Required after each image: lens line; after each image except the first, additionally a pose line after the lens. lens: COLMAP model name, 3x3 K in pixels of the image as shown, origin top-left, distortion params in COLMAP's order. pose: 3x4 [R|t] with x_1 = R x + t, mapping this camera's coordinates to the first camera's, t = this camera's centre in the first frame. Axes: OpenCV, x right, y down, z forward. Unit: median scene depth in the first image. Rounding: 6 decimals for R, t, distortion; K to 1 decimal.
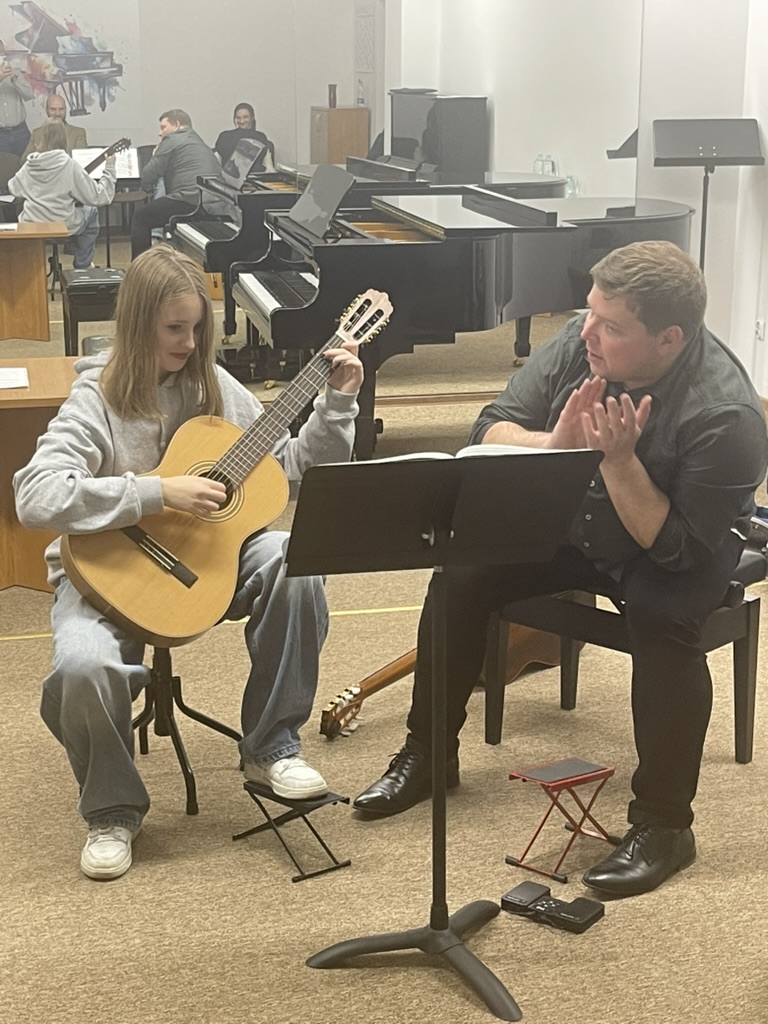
lens RADIAL K [[1679.8, 0, 387.4], [0, 1679.8, 512.8], [0, 0, 1]] dist [0.073192, 0.000000]
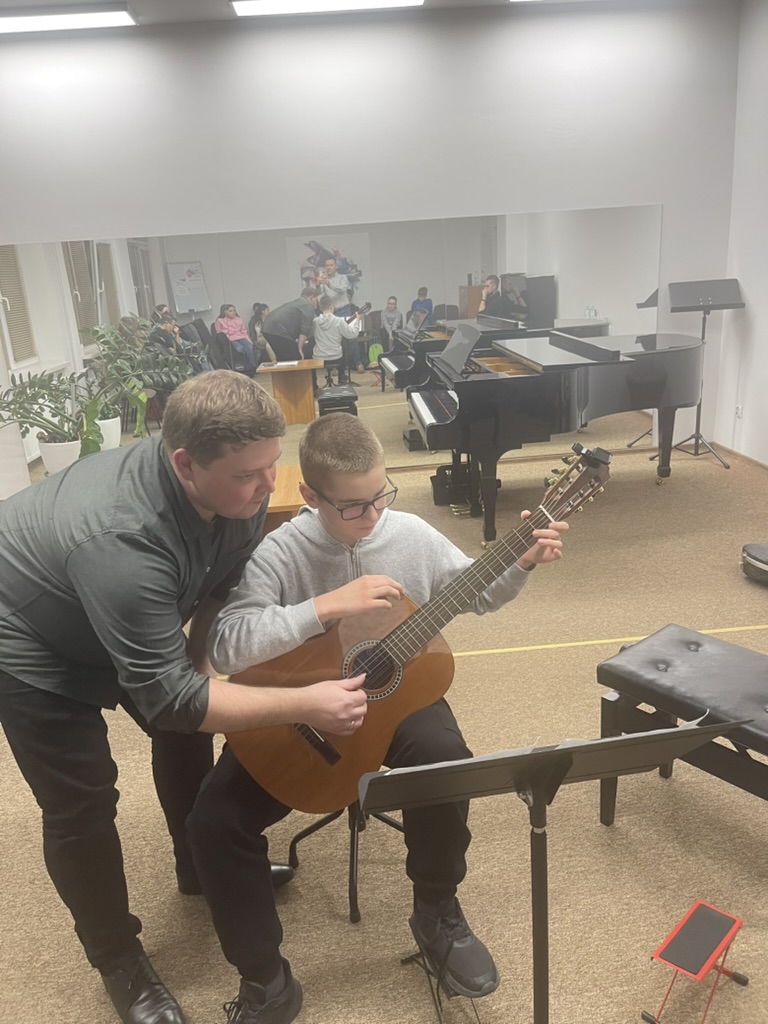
lens RADIAL K [[748.5, 0, 389.0], [0, 748.5, 505.9], [0, 0, 1]] dist [0.038026, -0.007742]
pose [[0.989168, -0.014369, -0.146083, -0.004133], [0.021409, 0.998678, 0.046730, -0.061377], [0.145219, -0.049351, 0.988168, 0.246813]]
